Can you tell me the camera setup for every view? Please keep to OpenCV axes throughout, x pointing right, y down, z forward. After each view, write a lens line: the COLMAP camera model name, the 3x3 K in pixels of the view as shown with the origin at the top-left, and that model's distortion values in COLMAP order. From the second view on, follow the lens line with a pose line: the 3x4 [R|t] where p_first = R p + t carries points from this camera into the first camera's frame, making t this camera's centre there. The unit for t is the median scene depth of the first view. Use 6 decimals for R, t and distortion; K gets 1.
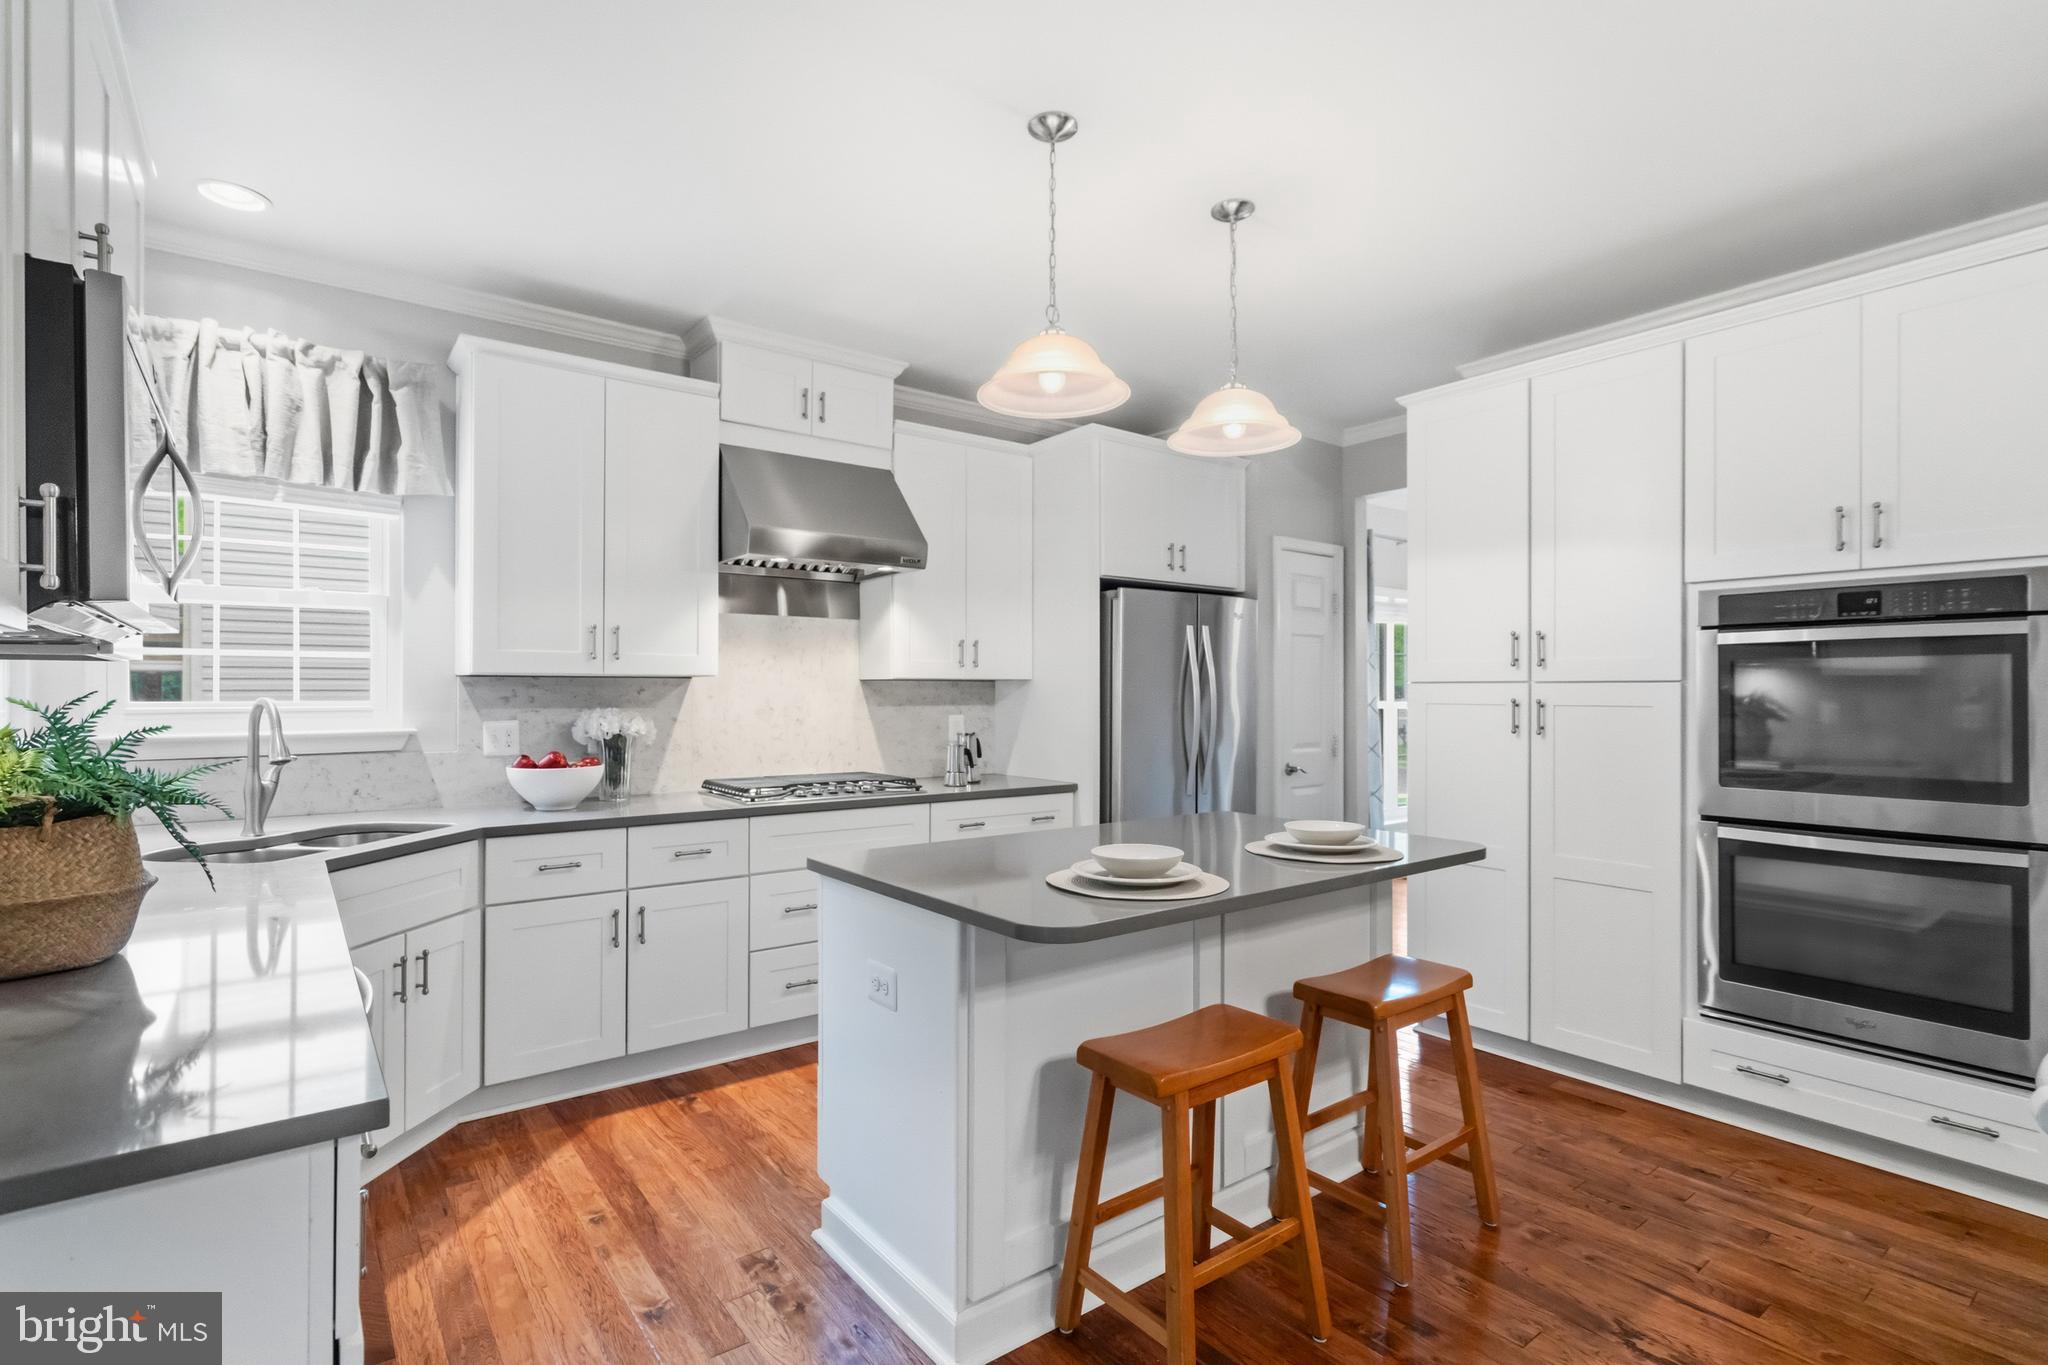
lens RADIAL K [[974.5, 0, 1019.9], [0, 974.5, 675.3], [0, 0, 1]] dist [0.001368, 0.000058]
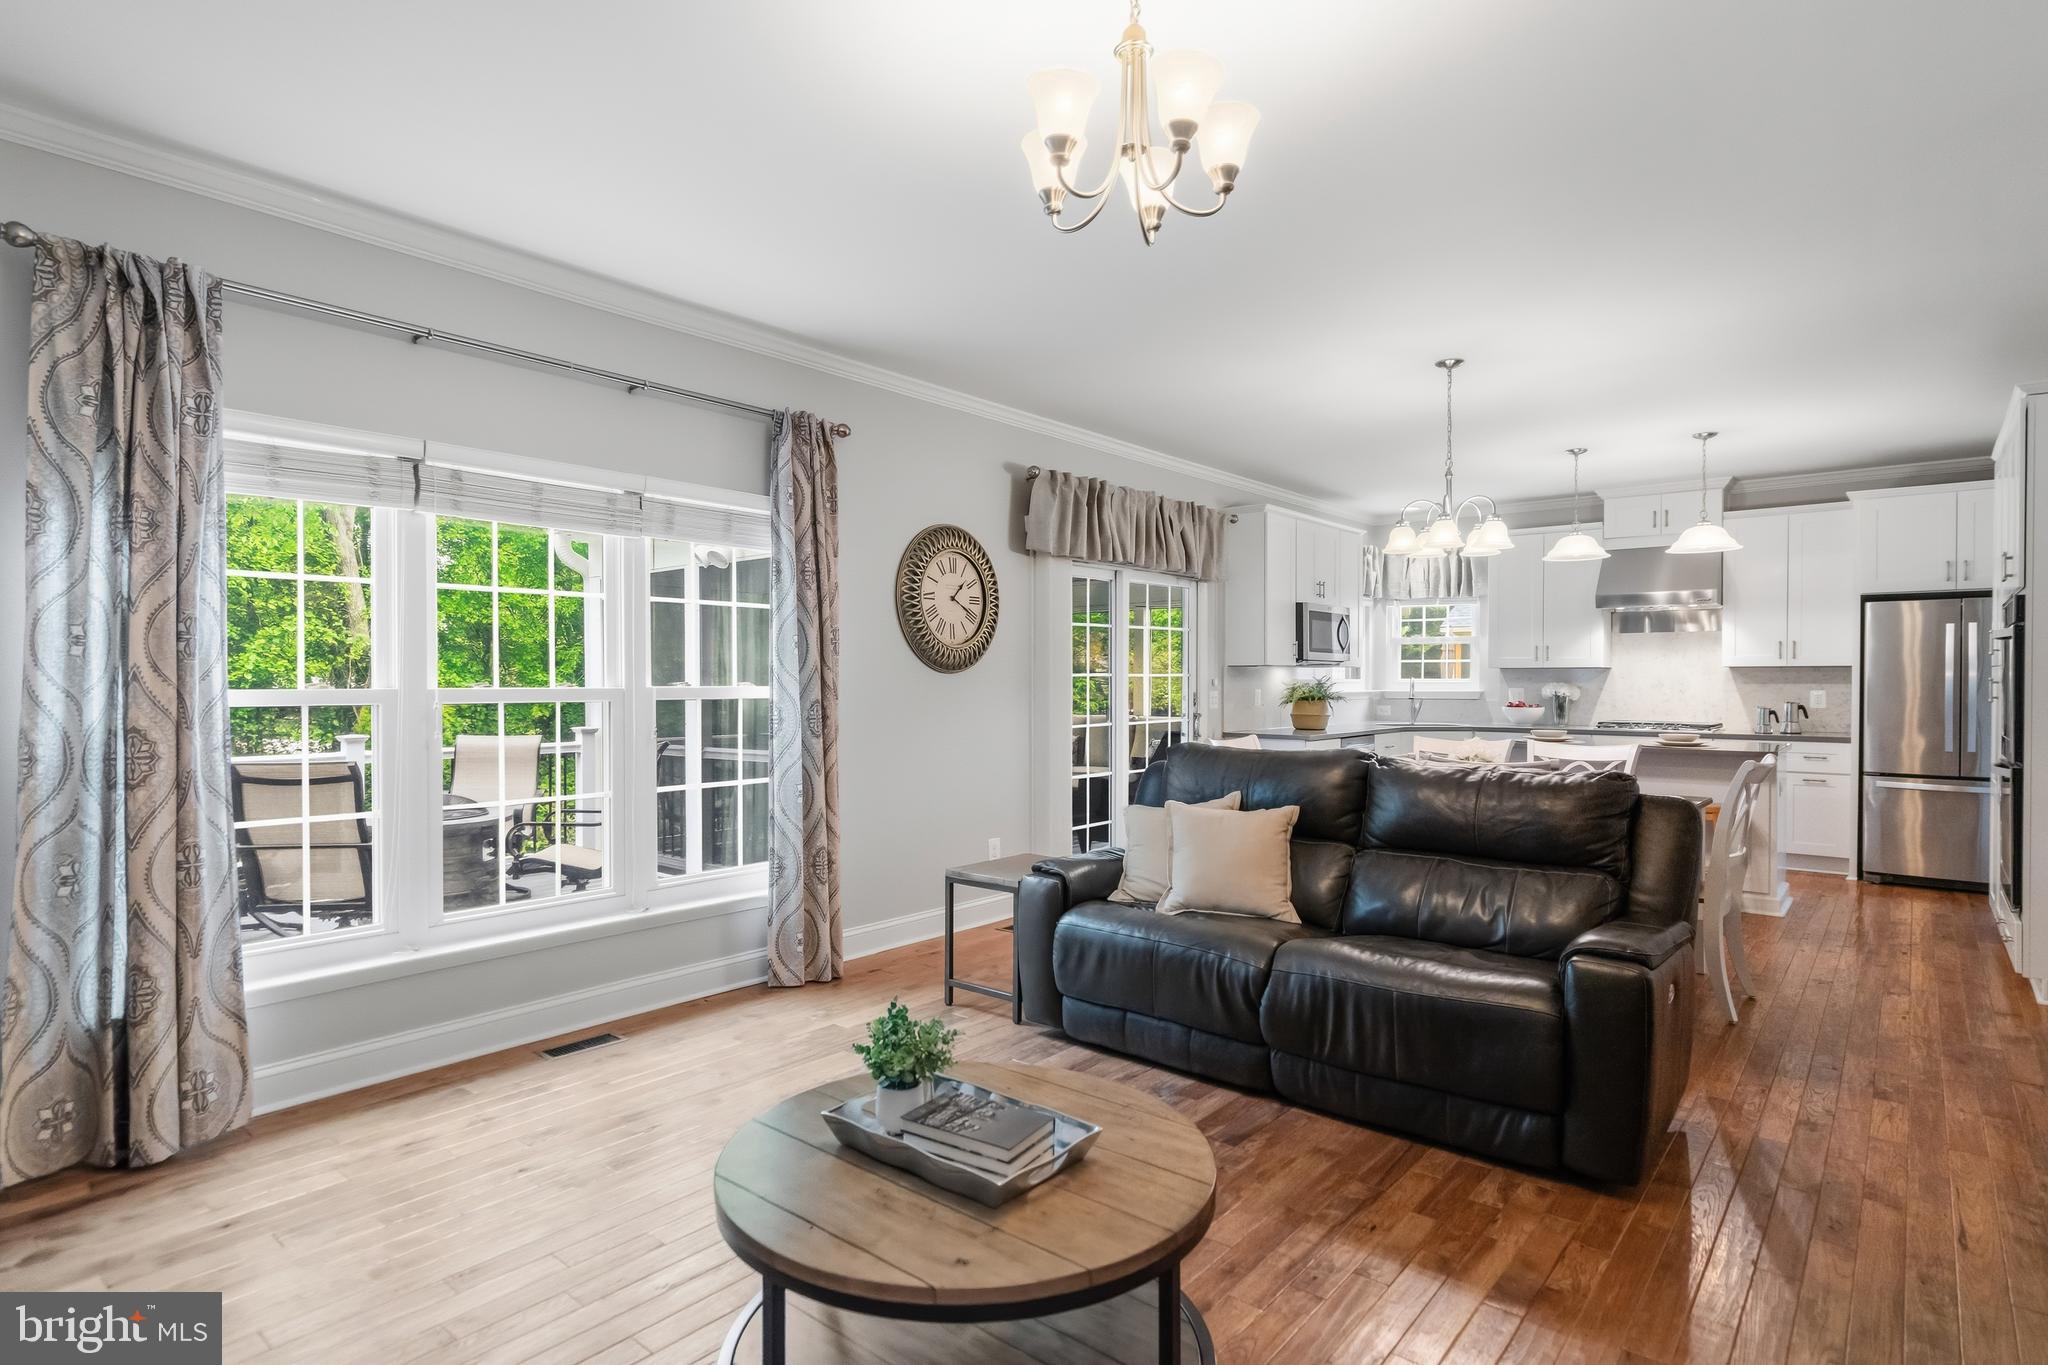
lens RADIAL K [[1066.1, 0, 1039.6], [0, 1066.1, 692.4], [0, 0, 1]] dist [0.006911, 0.000735]
pose [[0.205627, 0.014677, -0.978520, 1.581764], [0.021308, 0.999583, 0.019470, -0.014995], [0.978398, -0.024854, 0.205229, -0.581230]]
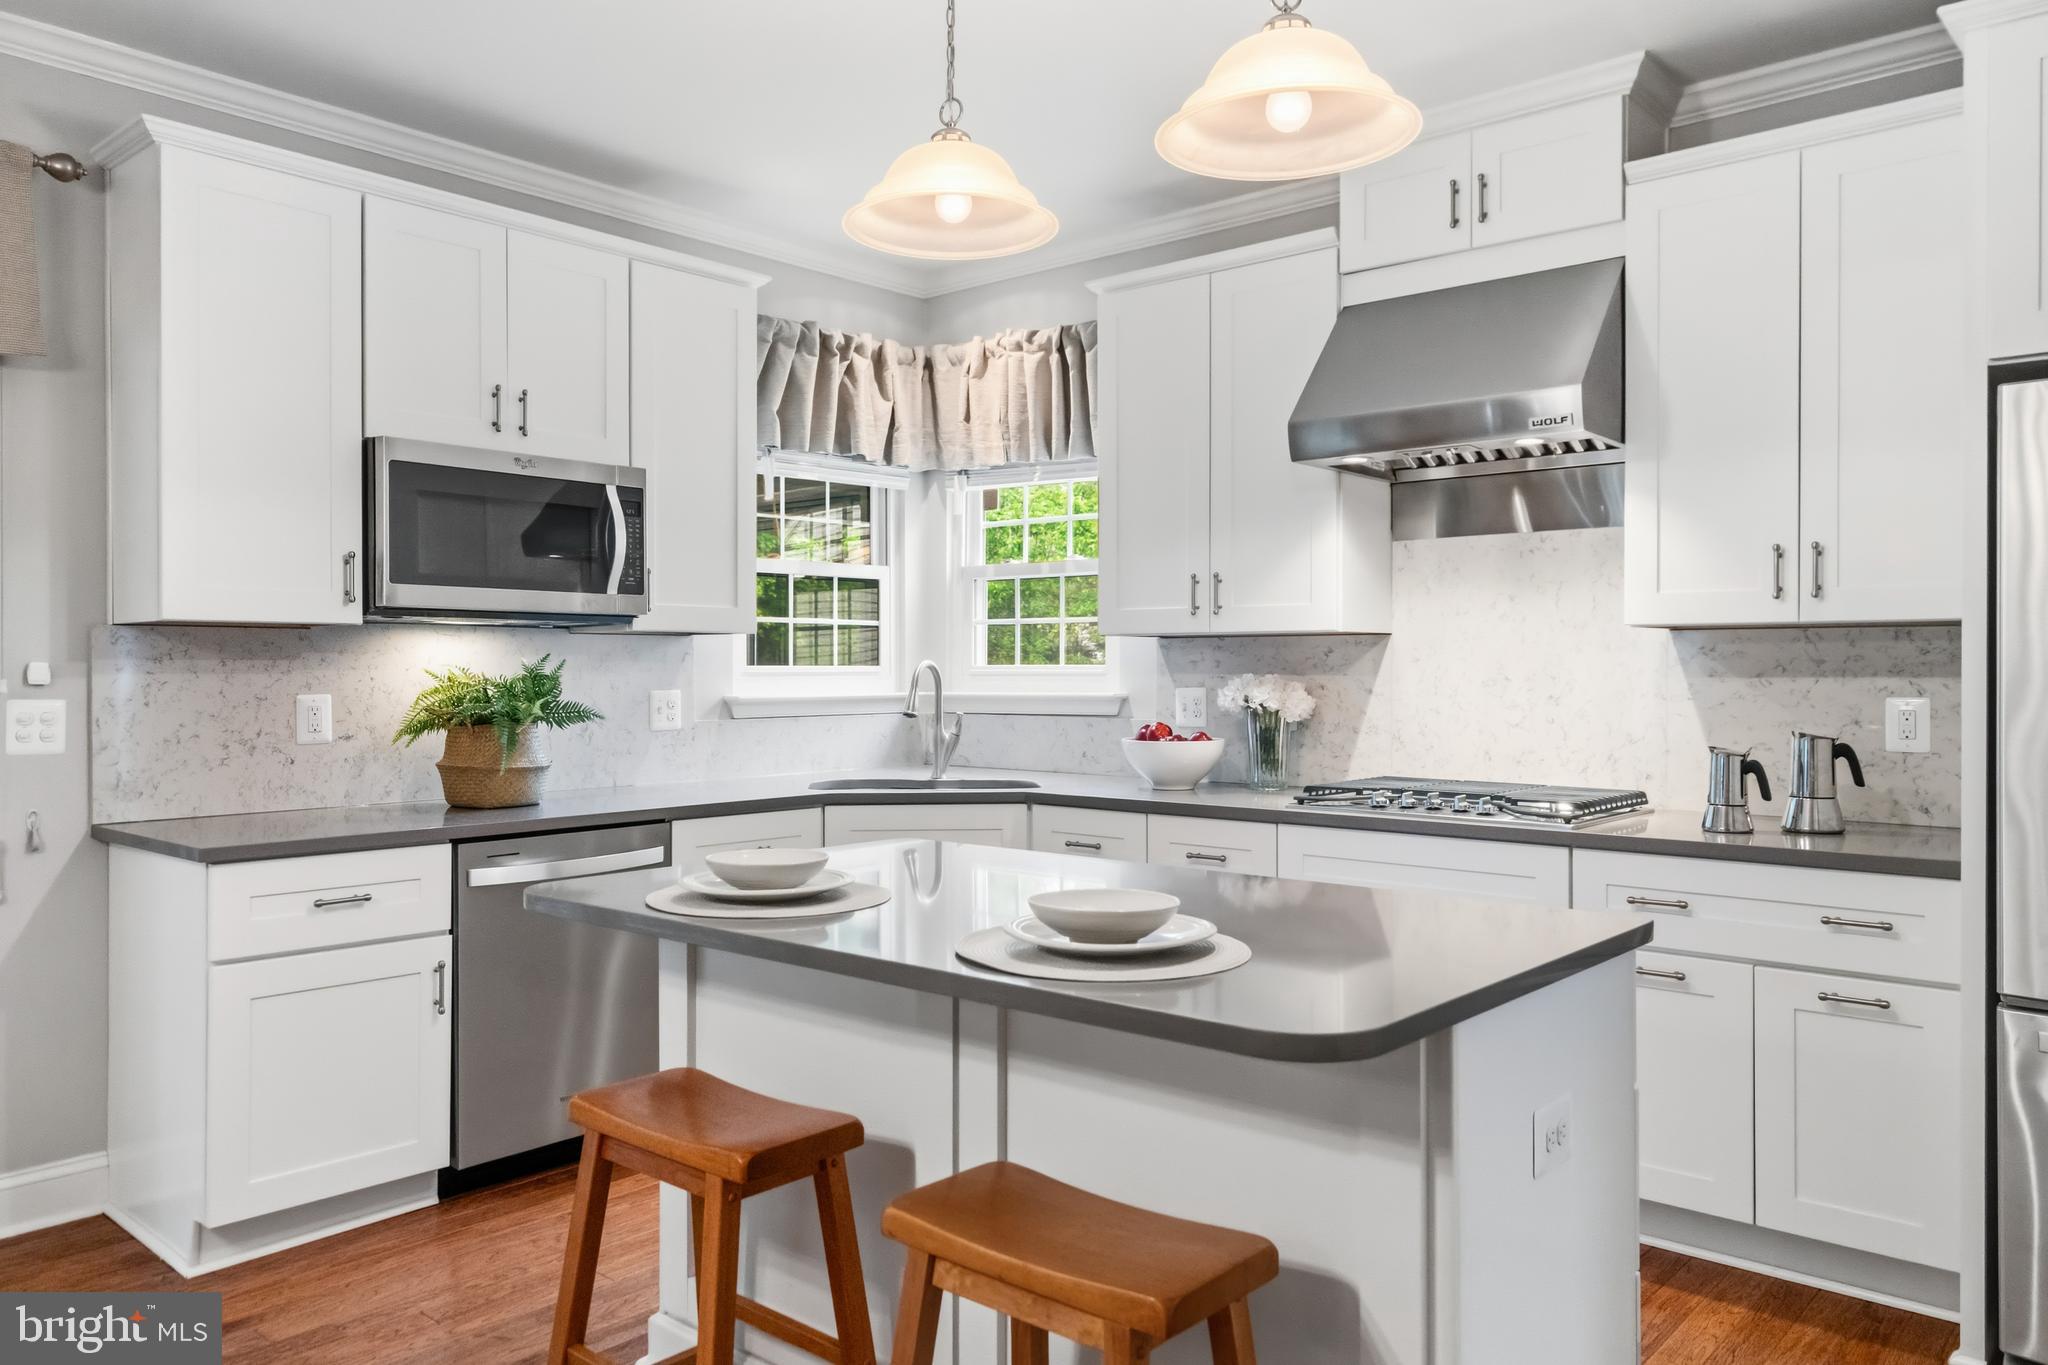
lens RADIAL K [[1491.8, 0, 1011.3], [0, 1491.8, 672.5], [0, 0, 1]] dist [0.006397, 0.002142]
pose [[0.195210, 0.005800, -0.980744, 0.718275], [0.022545, 0.999692, 0.010400, 0.013967], [0.980502, -0.024141, 0.195019, 0.534383]]
